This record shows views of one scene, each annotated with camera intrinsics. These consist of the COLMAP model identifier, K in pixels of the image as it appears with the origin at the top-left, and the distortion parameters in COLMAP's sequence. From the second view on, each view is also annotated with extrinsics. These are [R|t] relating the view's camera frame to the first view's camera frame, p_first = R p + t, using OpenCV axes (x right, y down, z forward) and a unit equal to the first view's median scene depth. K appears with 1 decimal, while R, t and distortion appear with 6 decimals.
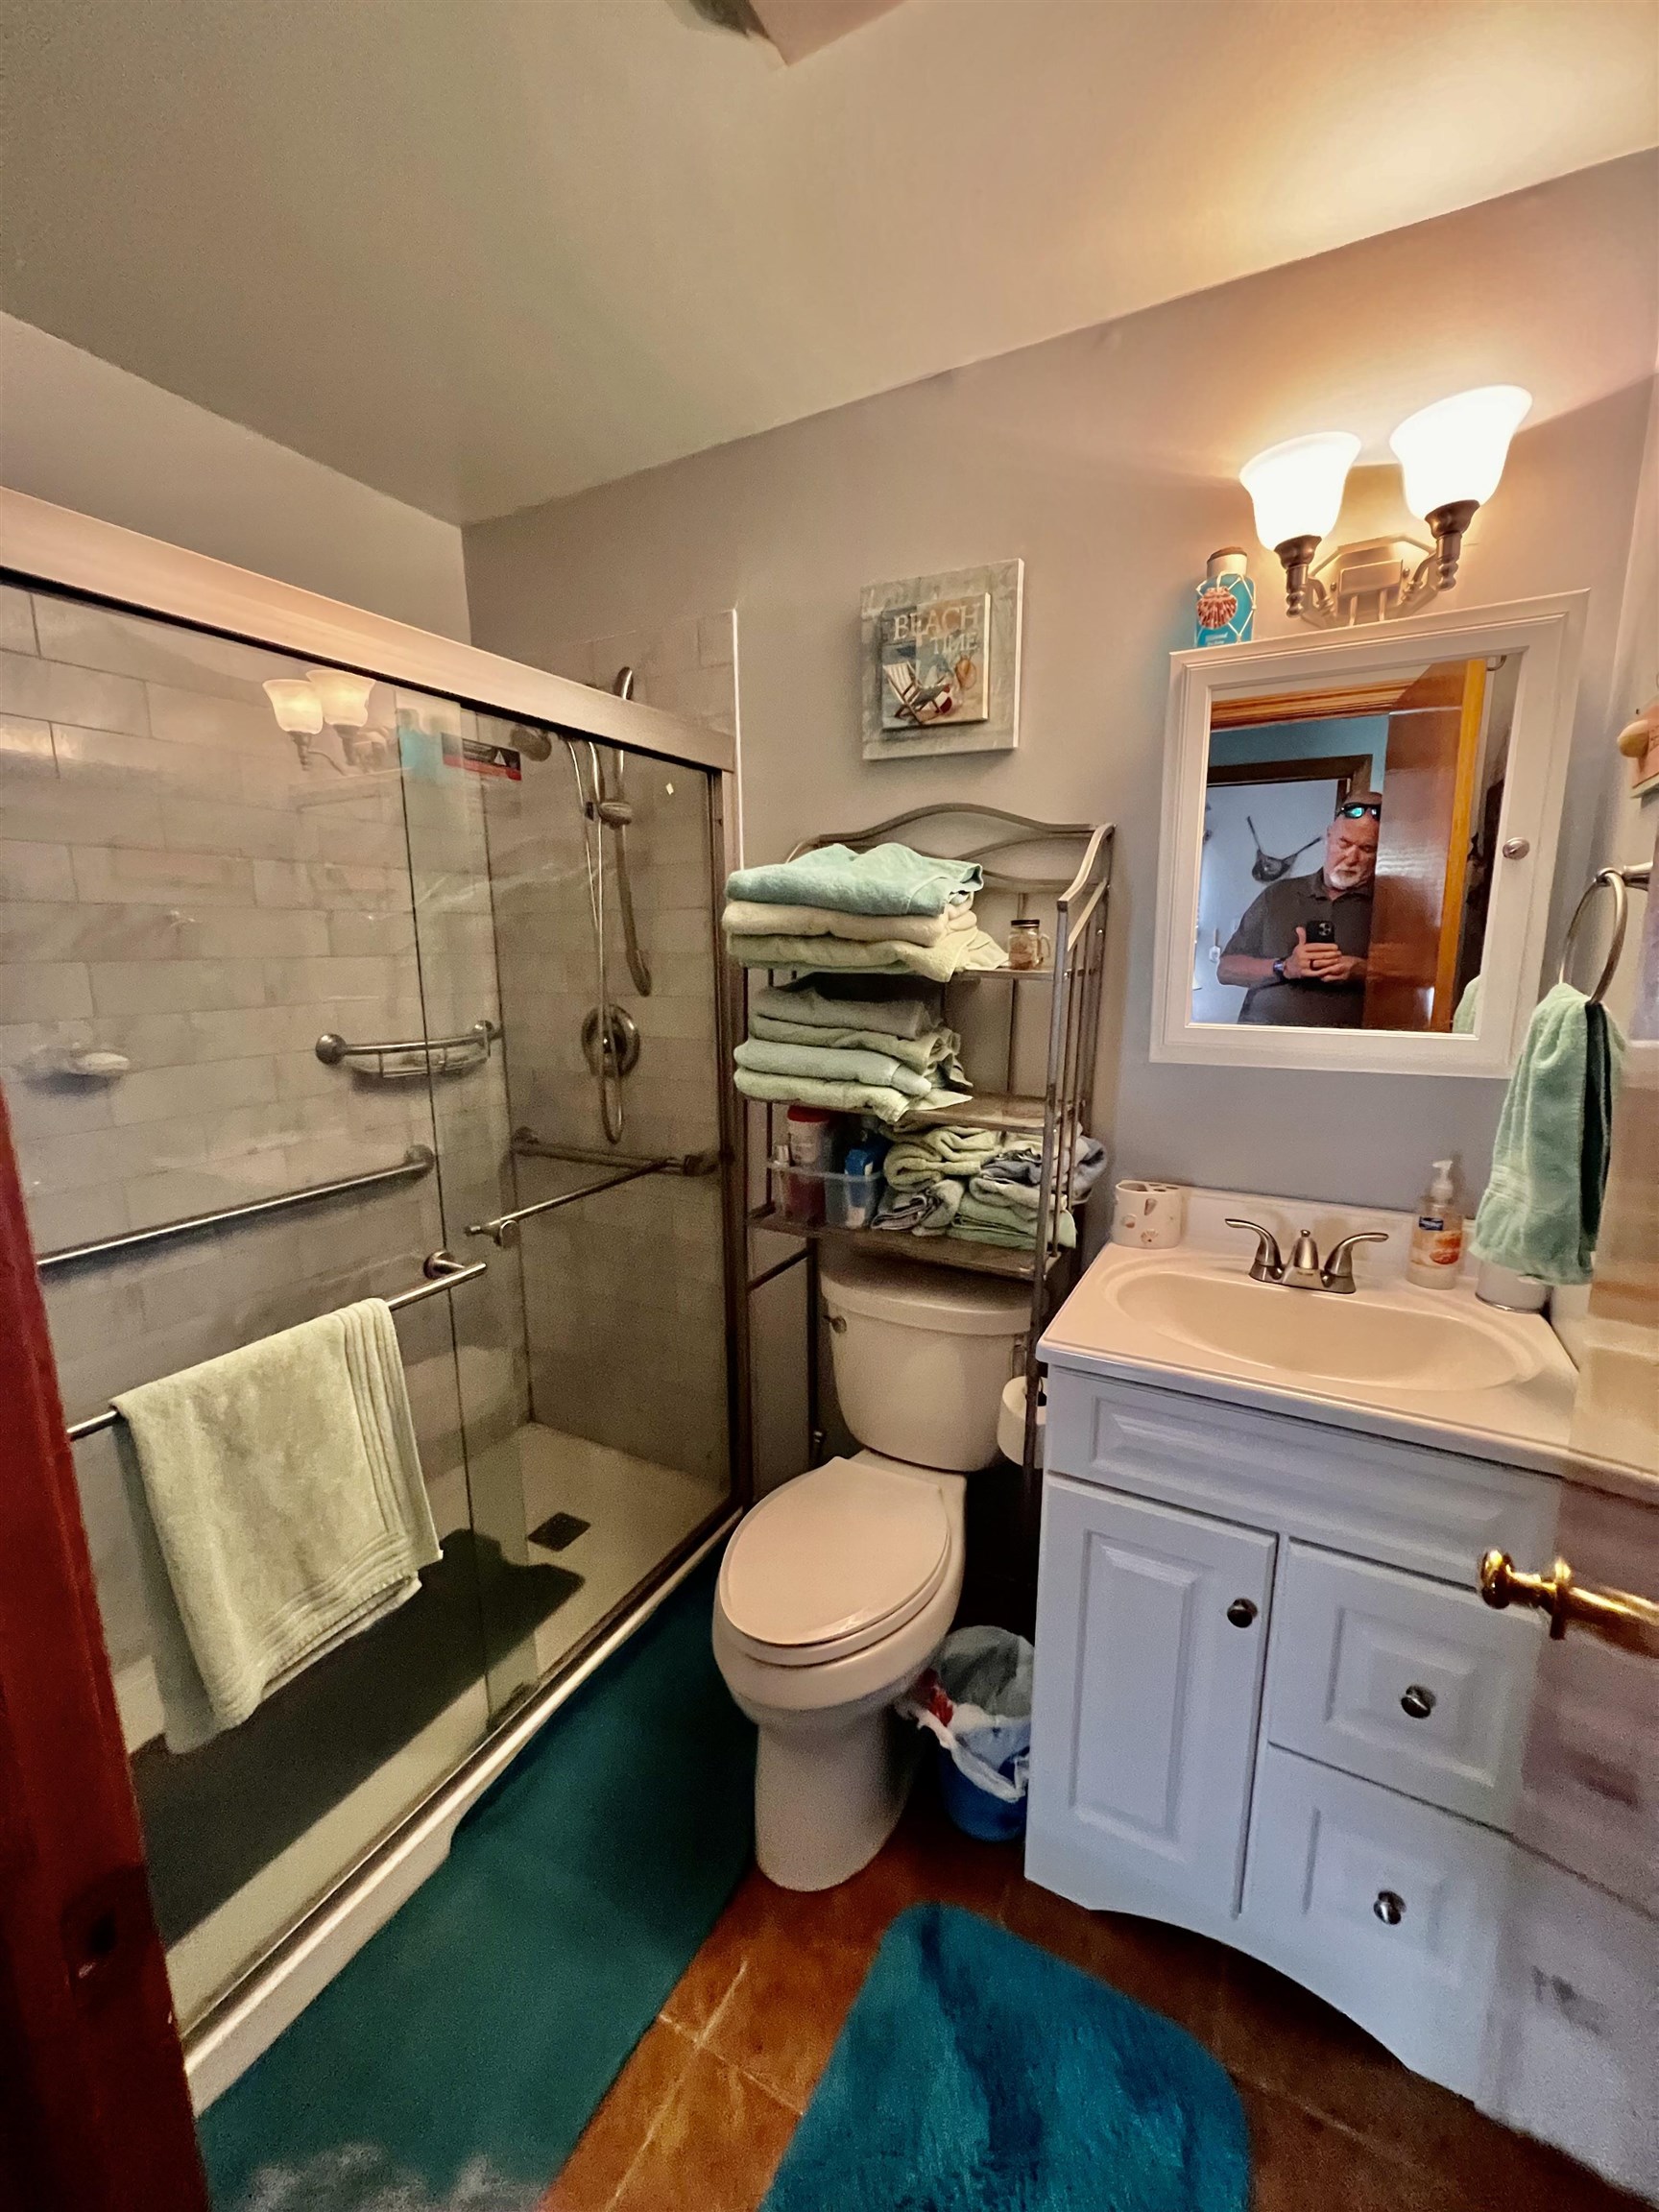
lens RADIAL K [[889.4, 0, 832.8], [0, 889.4, 1107.3], [0, 0, 1]] dist [-0.001328, 0.000181]
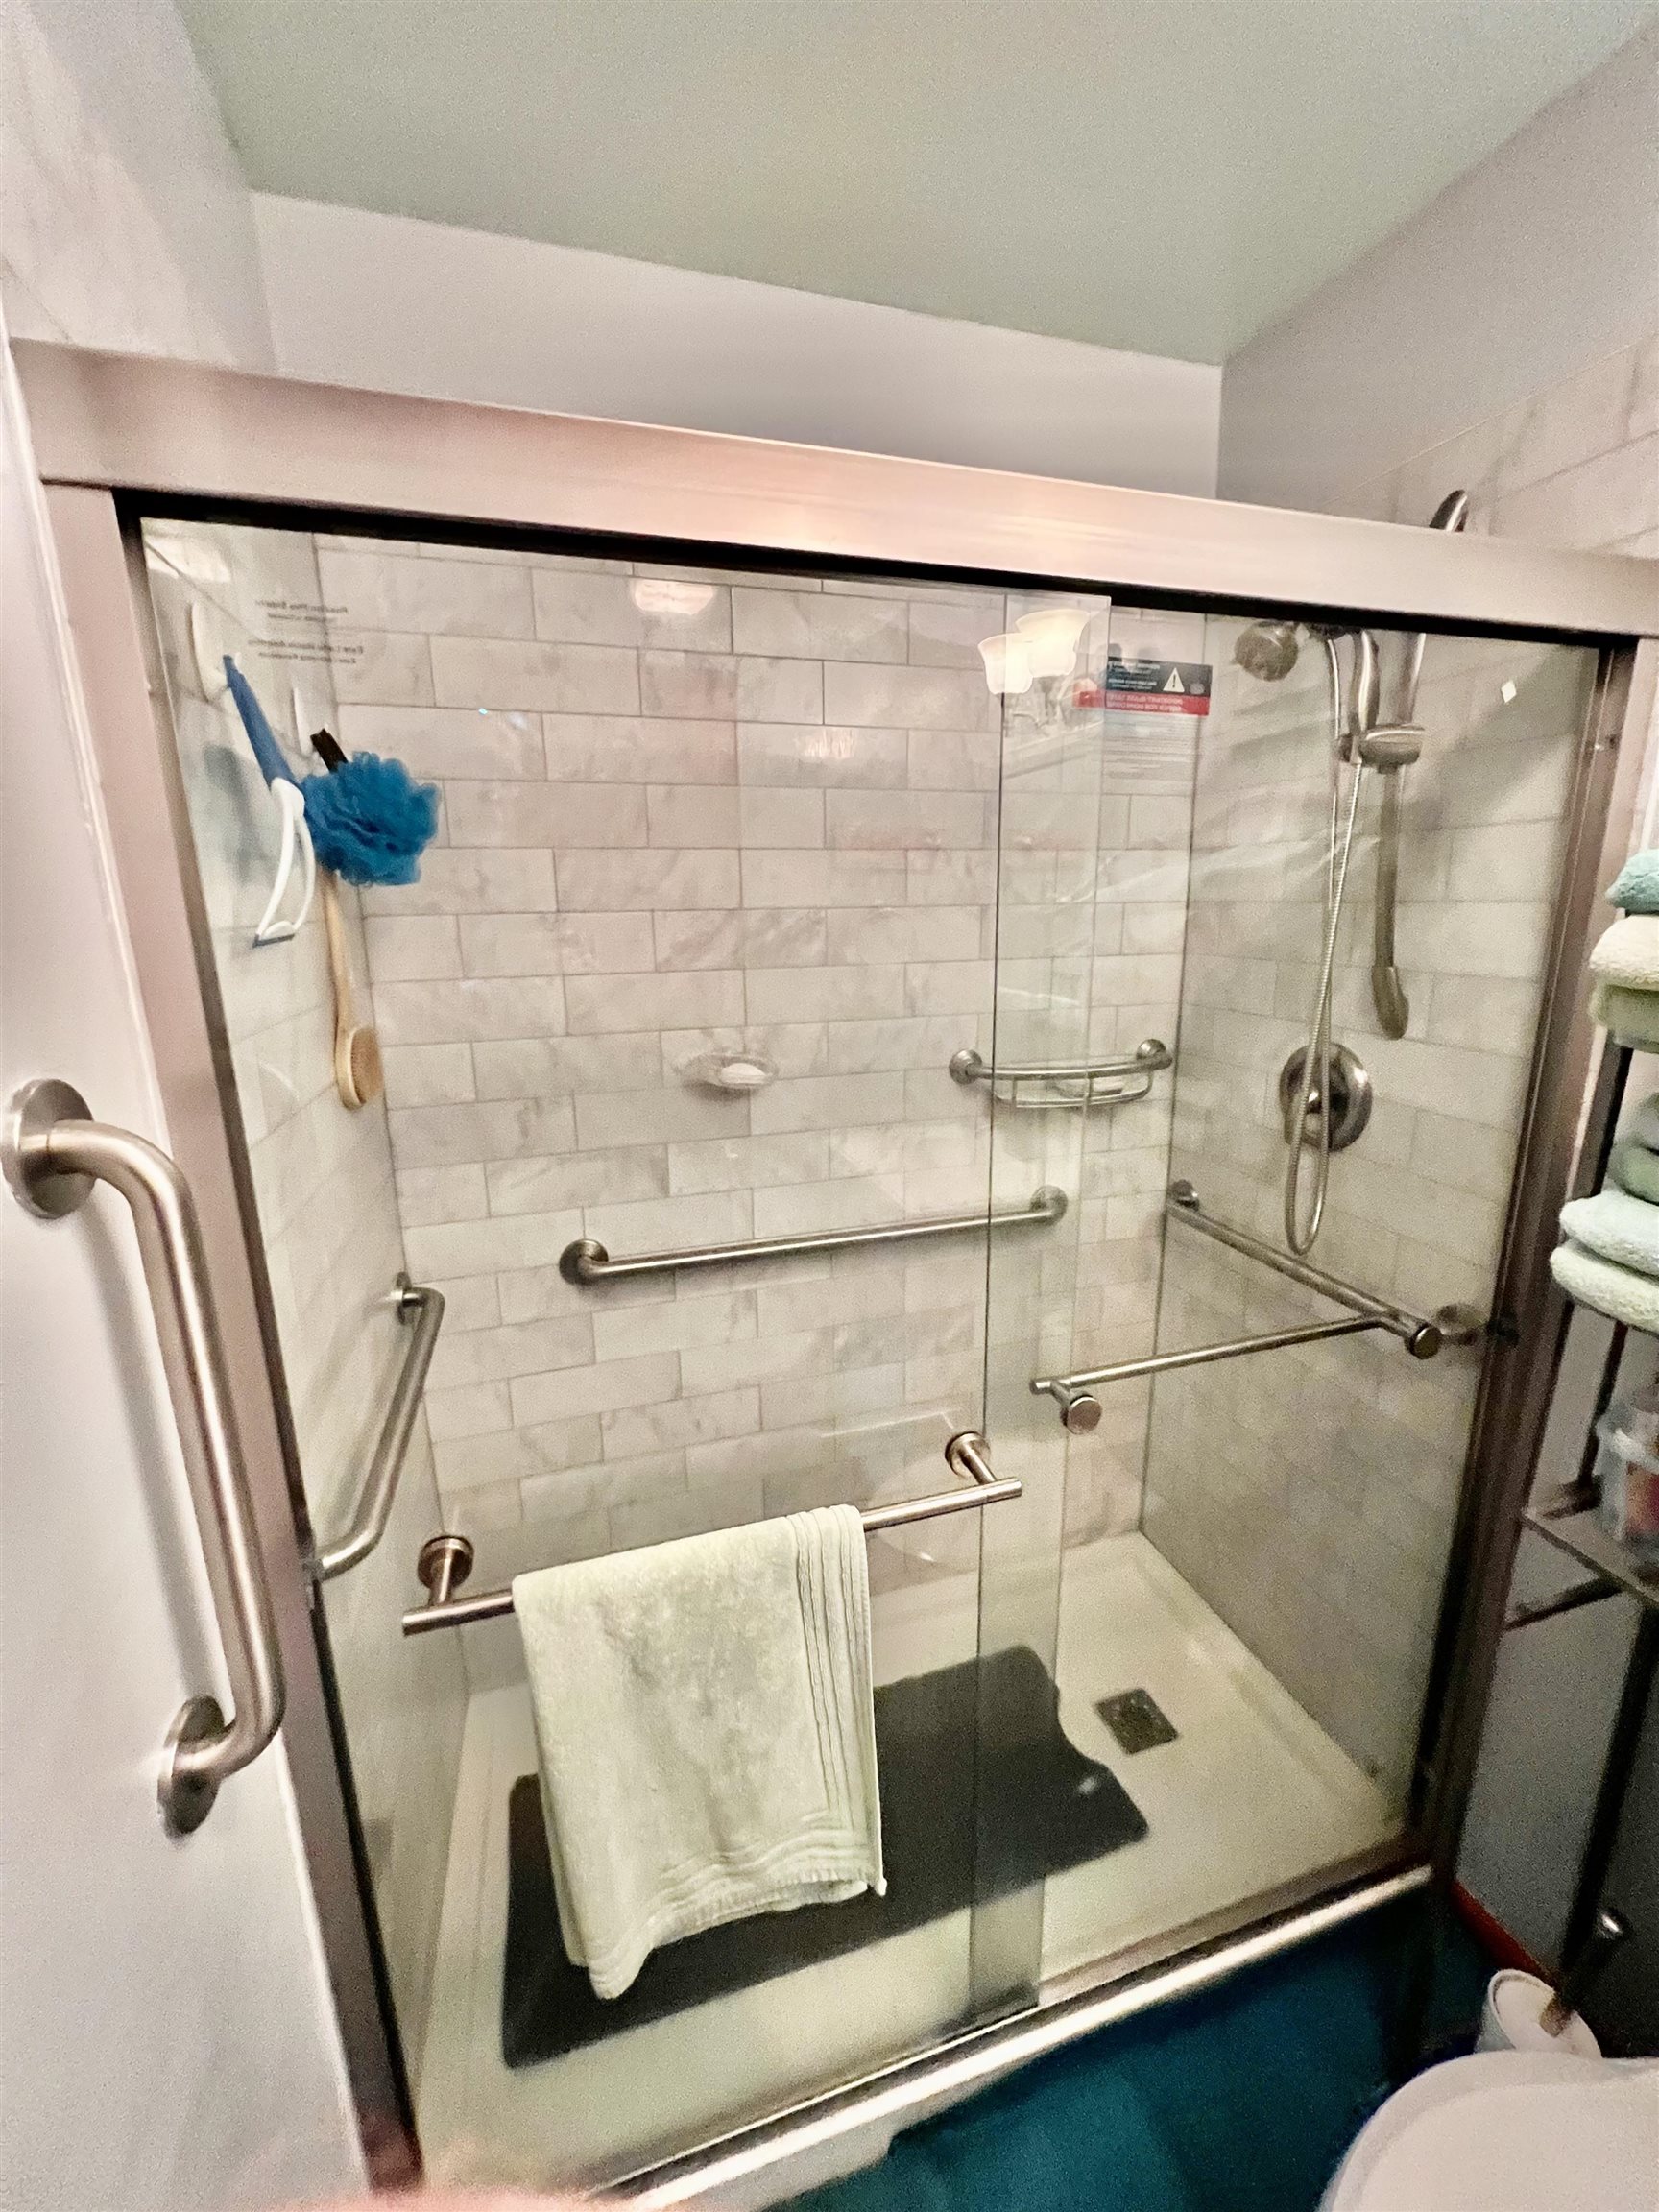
lens RADIAL K [[889.4, 0, 838.3], [0, 889.4, 1109.5], [0, 0, 1]] dist [-0.001328, 0.000181]
pose [[0.712743, 0.160266, -0.682871, -0.061589], [-0.120940, 0.987046, 0.105424, -0.110968], [0.690921, 0.007446, 0.722892, 0.319136]]
